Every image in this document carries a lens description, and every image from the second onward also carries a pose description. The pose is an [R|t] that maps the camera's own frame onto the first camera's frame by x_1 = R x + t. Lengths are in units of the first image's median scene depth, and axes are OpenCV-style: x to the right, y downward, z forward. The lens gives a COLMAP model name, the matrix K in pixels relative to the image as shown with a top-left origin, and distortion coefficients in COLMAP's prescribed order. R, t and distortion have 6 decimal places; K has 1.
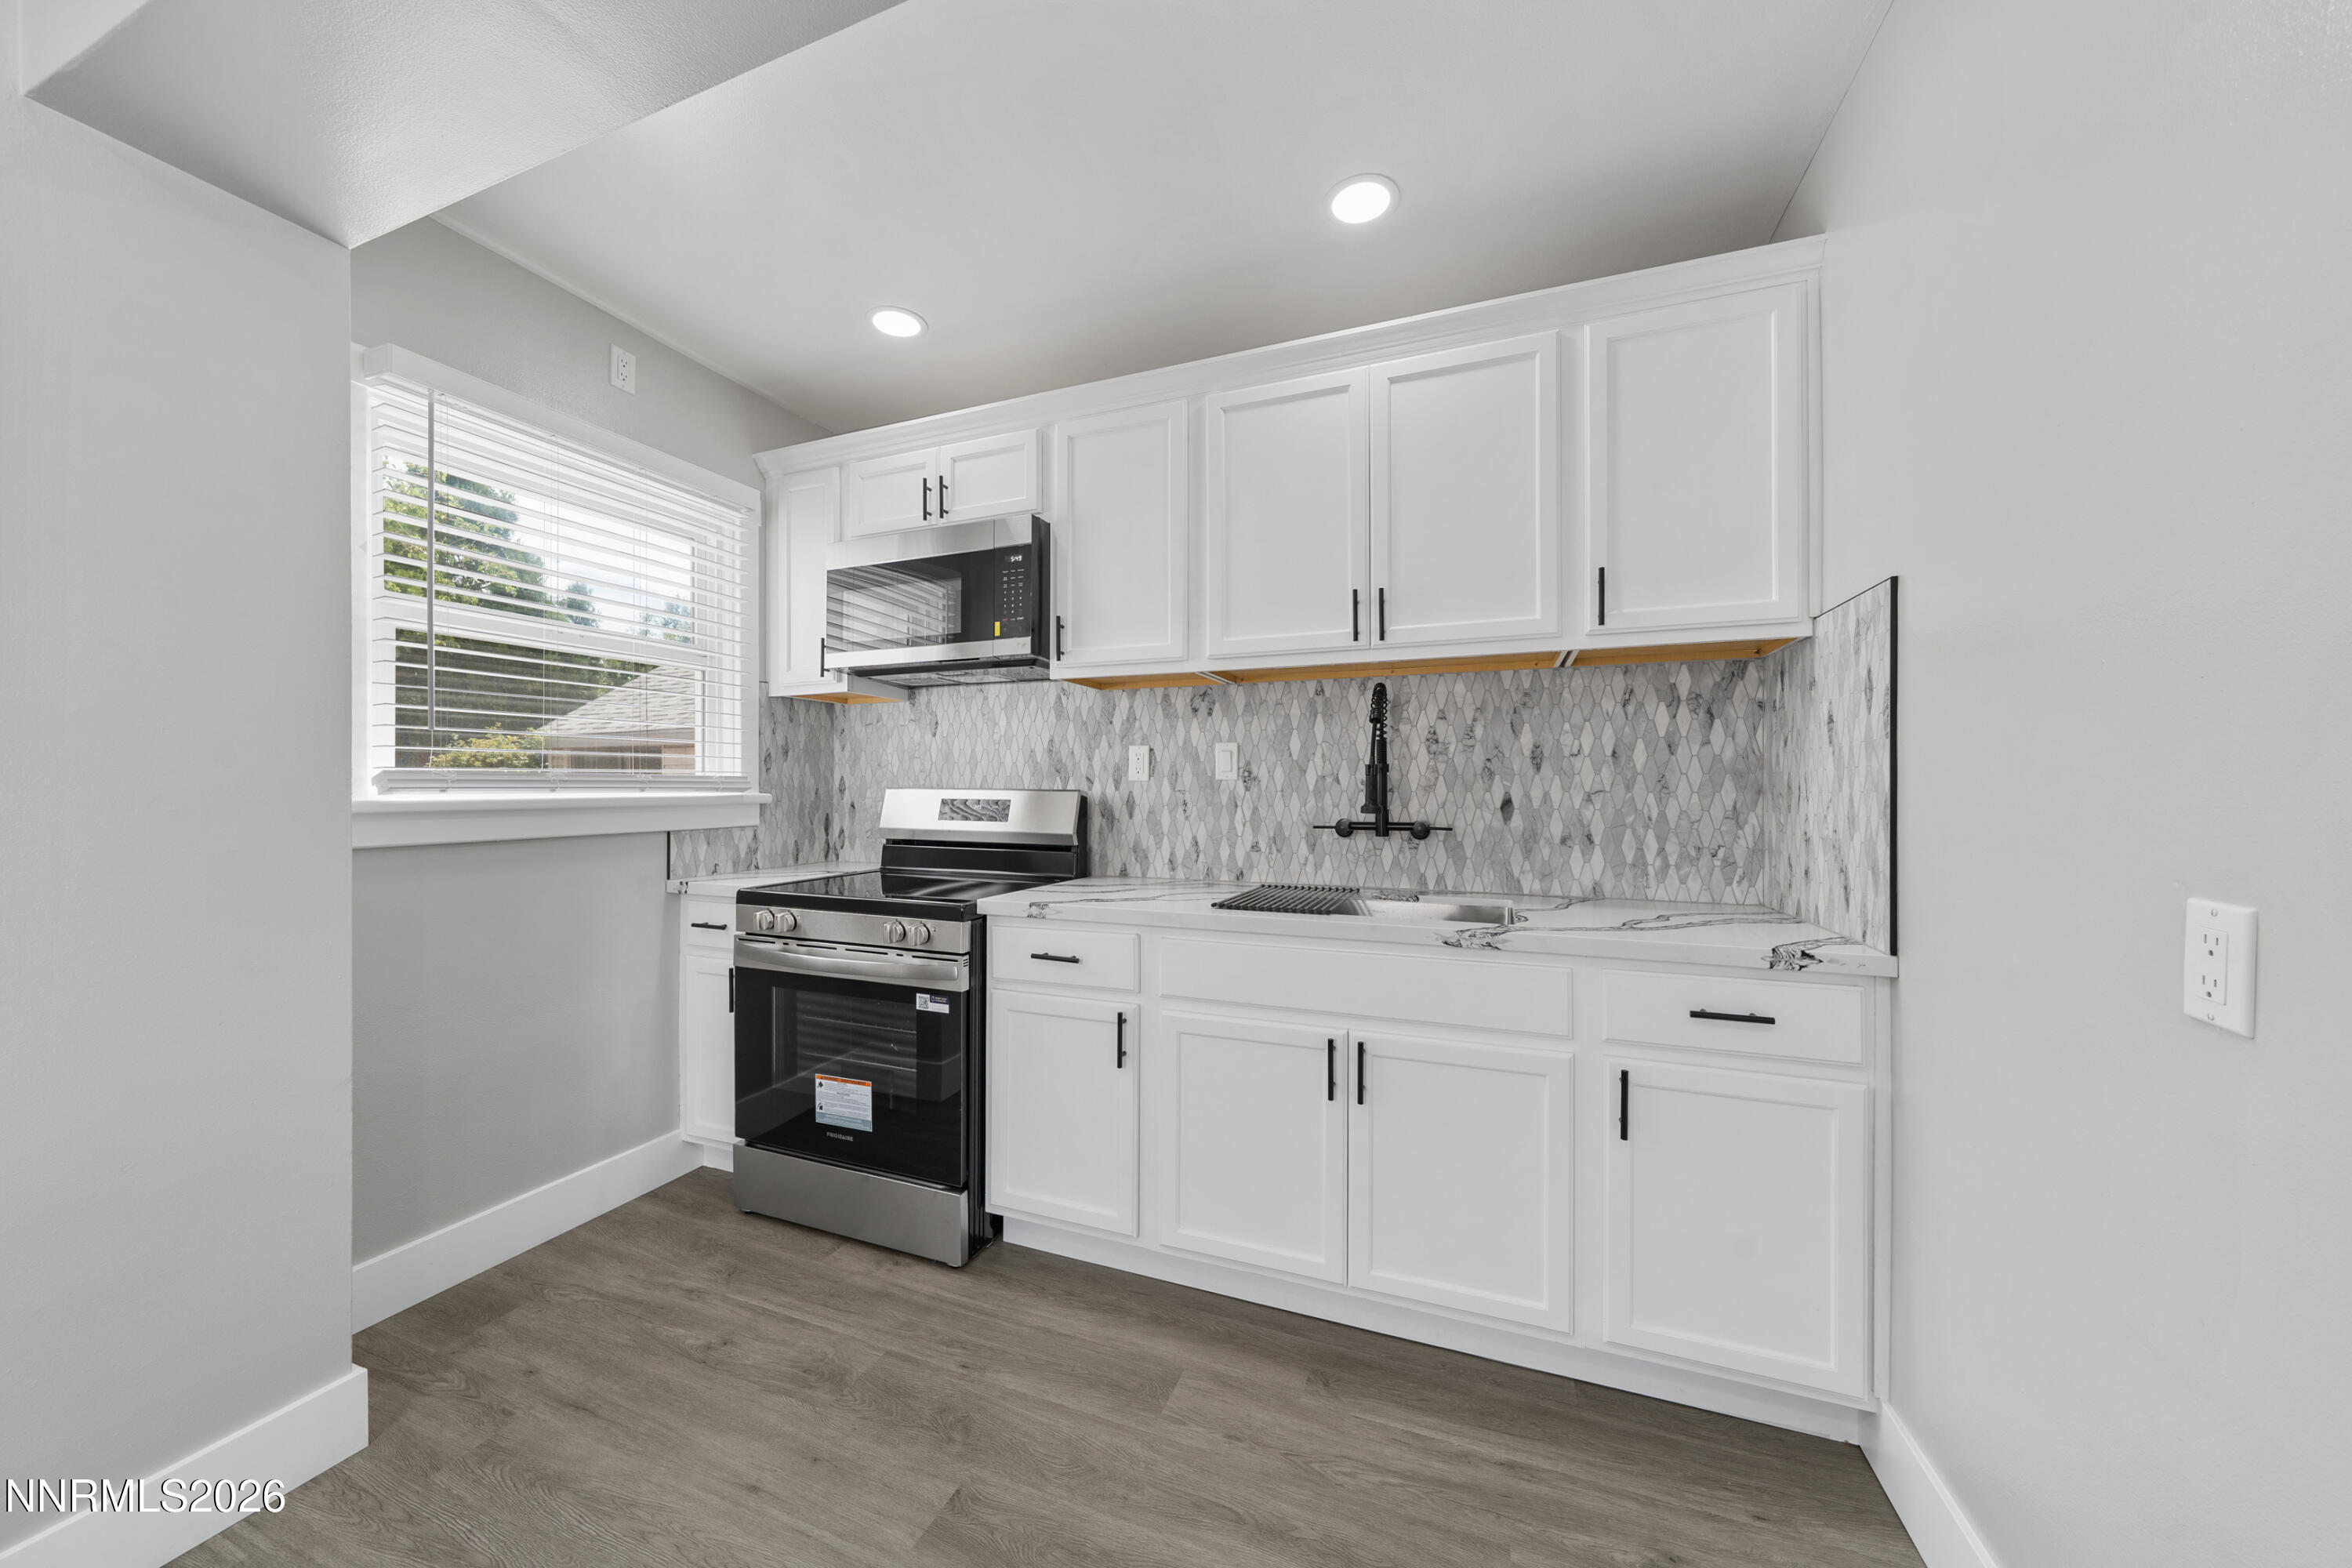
lens RADIAL K [[800.6, 0, 1182.9], [0, 800.6, 784.0], [0, 0, 1]] dist [-0.000758, -0.000031]
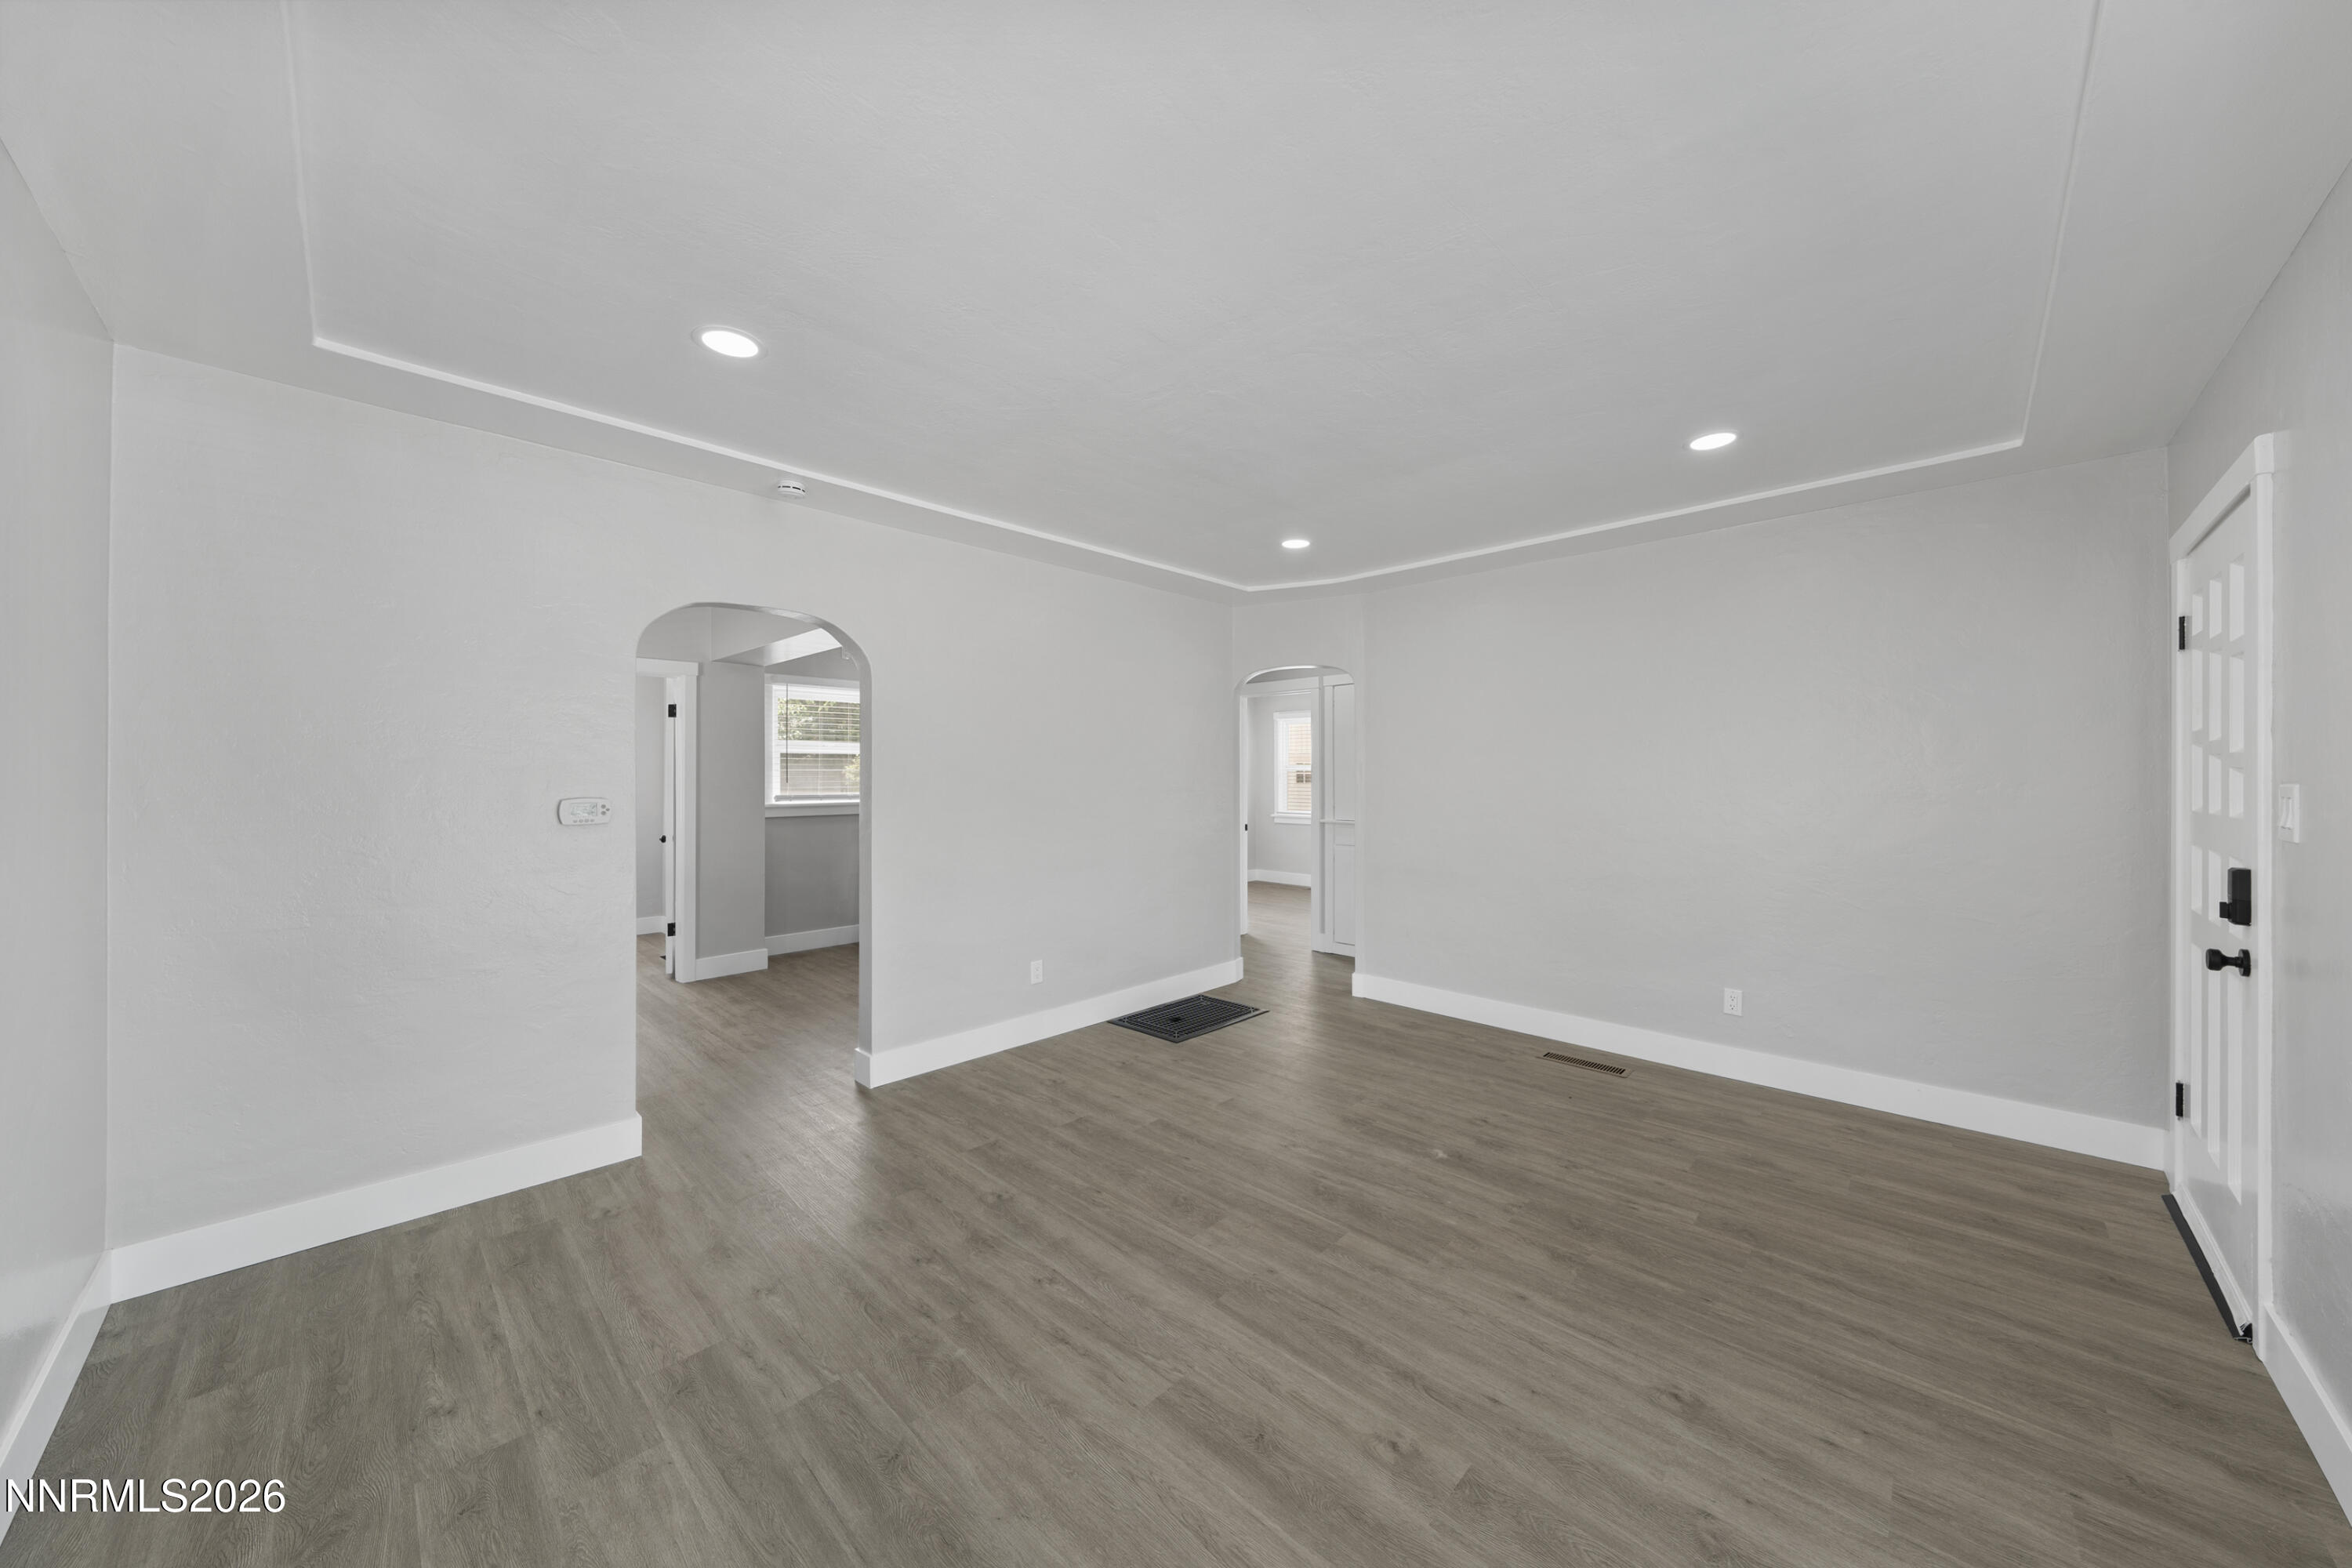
lens RADIAL K [[800.7, 0, 1183.7], [0, 800.7, 771.4], [0, 0, 1]] dist [-0.001306, -0.000134]
pose [[0.923517, -0.002515, -0.383549, 1.655132], [0.002022, 0.999997, -0.001689, -0.092700], [0.383552, 0.000785, 0.923519, -1.287518]]
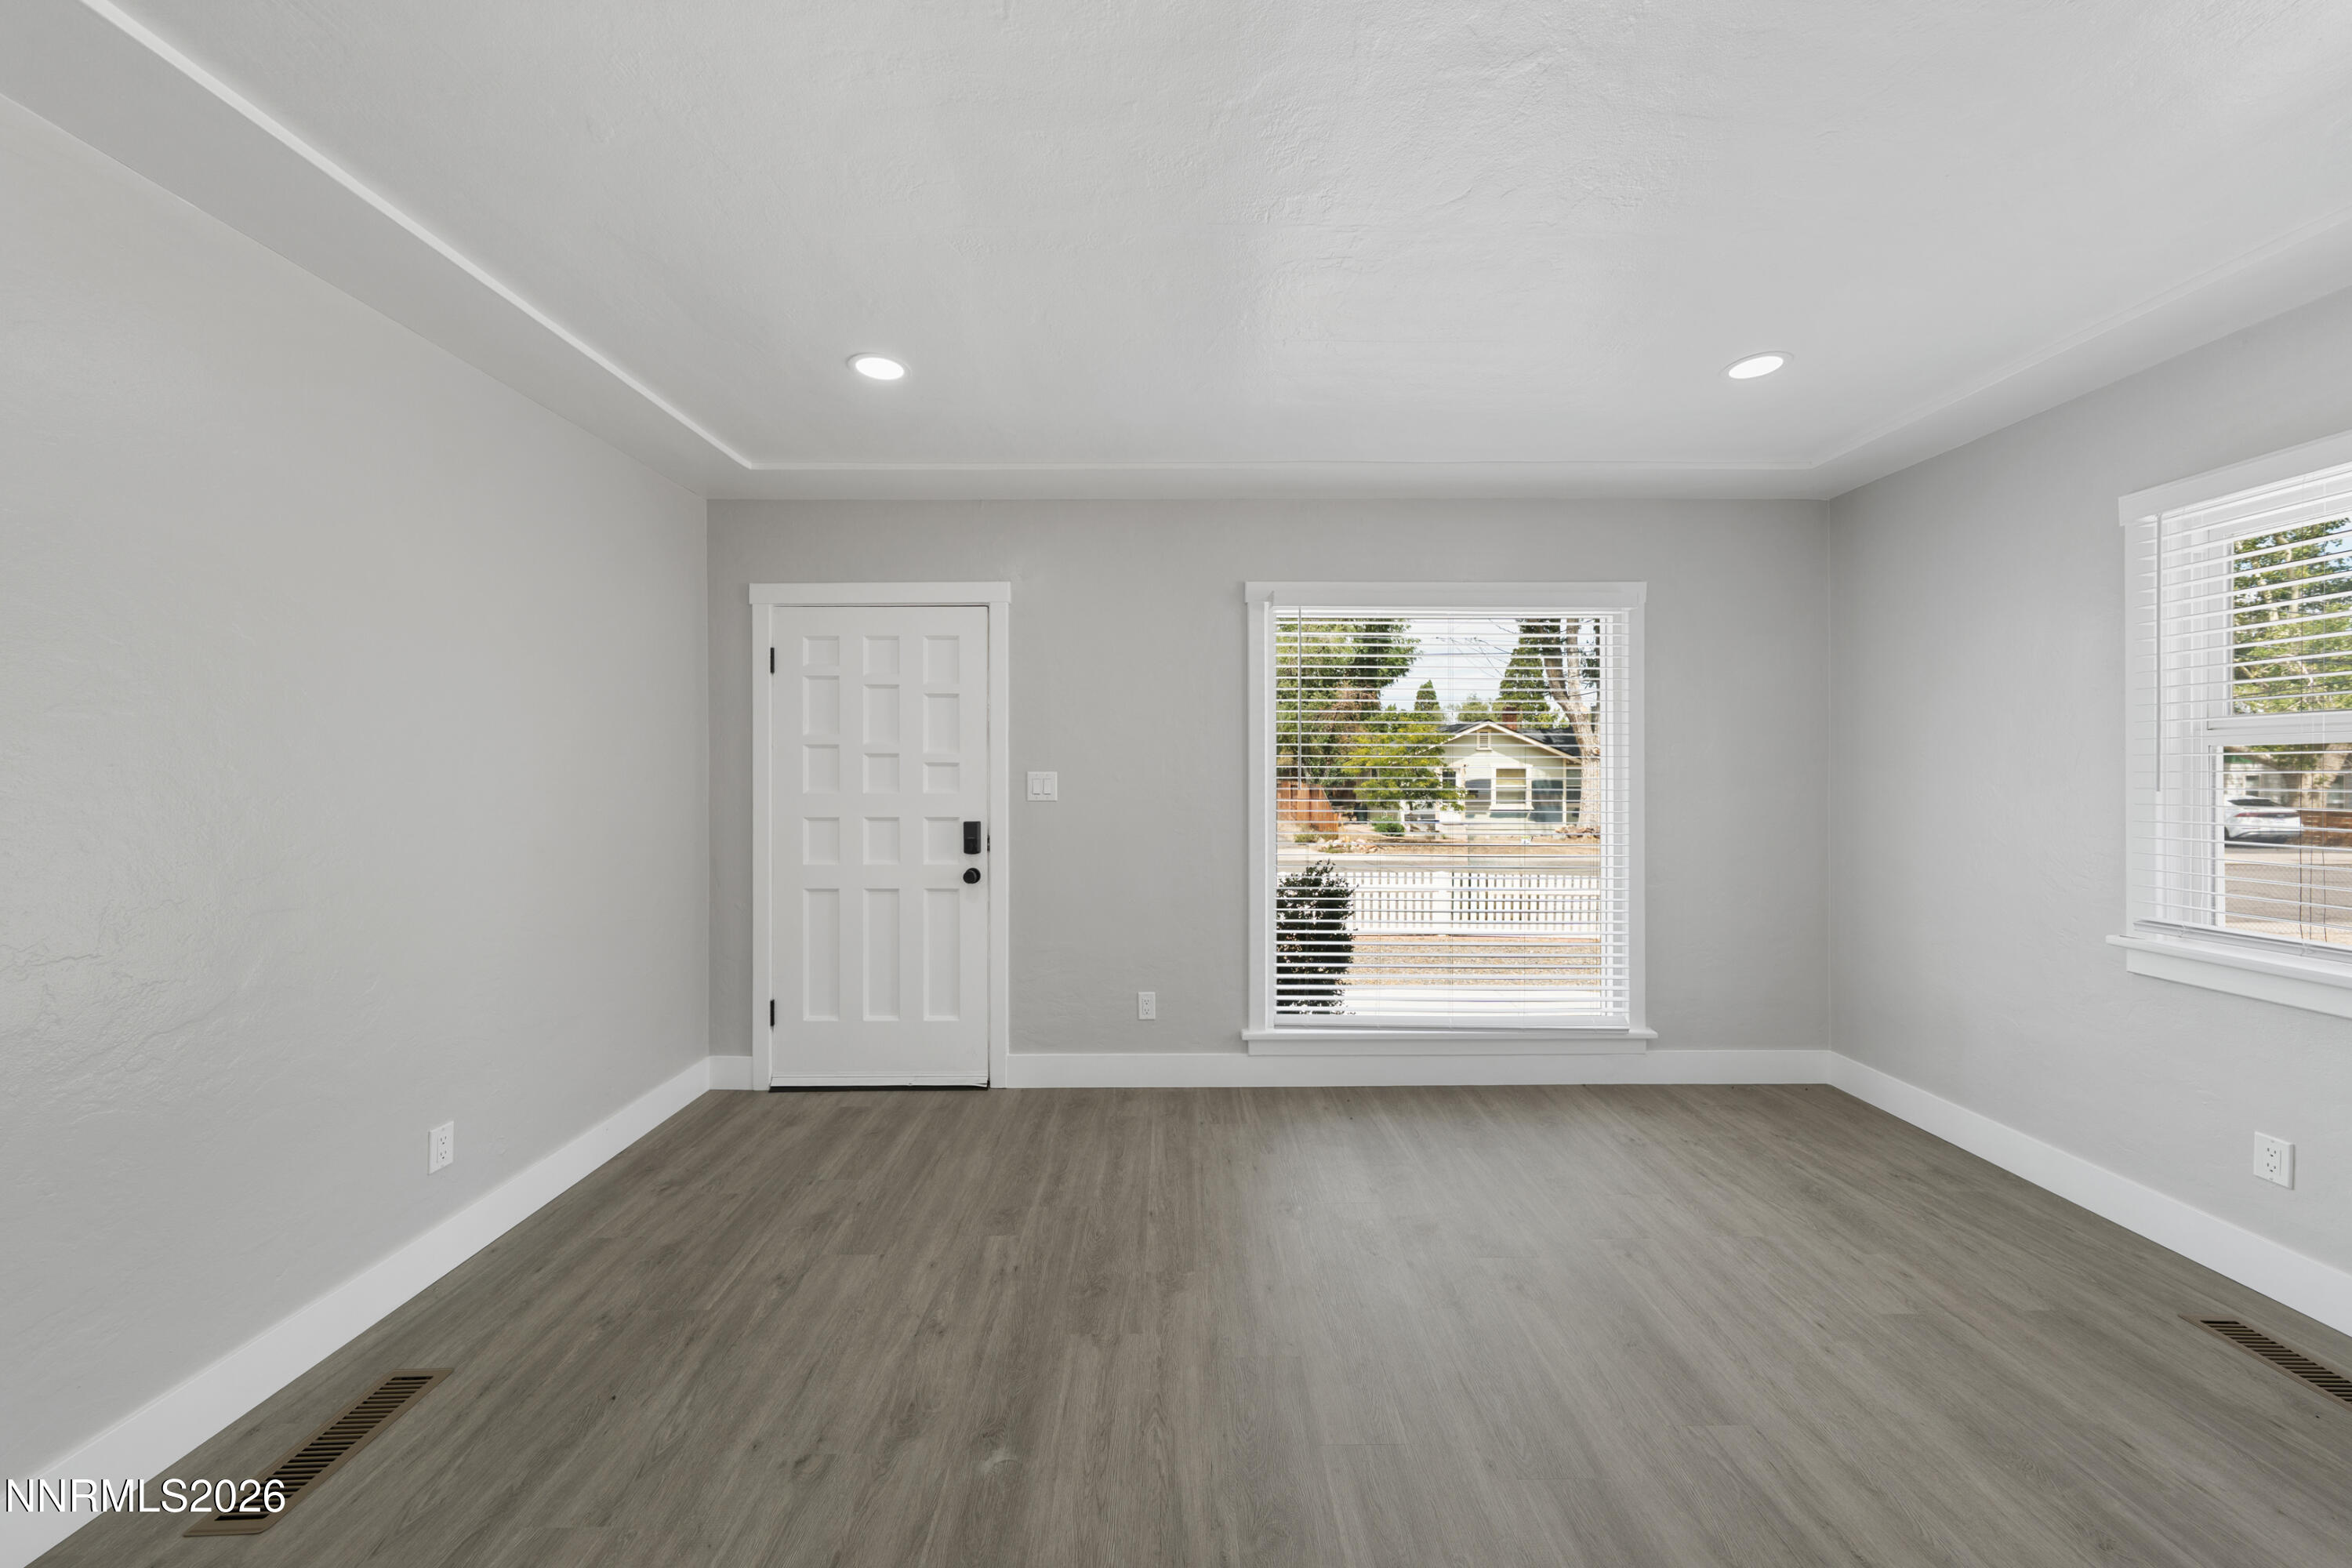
lens RADIAL K [[815.7, 0, 1176.6], [0, 815.7, 776.5], [0, 0, 1]] dist [0.000086, -0.000140]
pose [[-0.373650, -0.007548, 0.927539, 0.771938], [-0.002098, 0.999971, 0.007292, -0.079808], [-0.927567, 0.000778, -0.373655, 0.275975]]
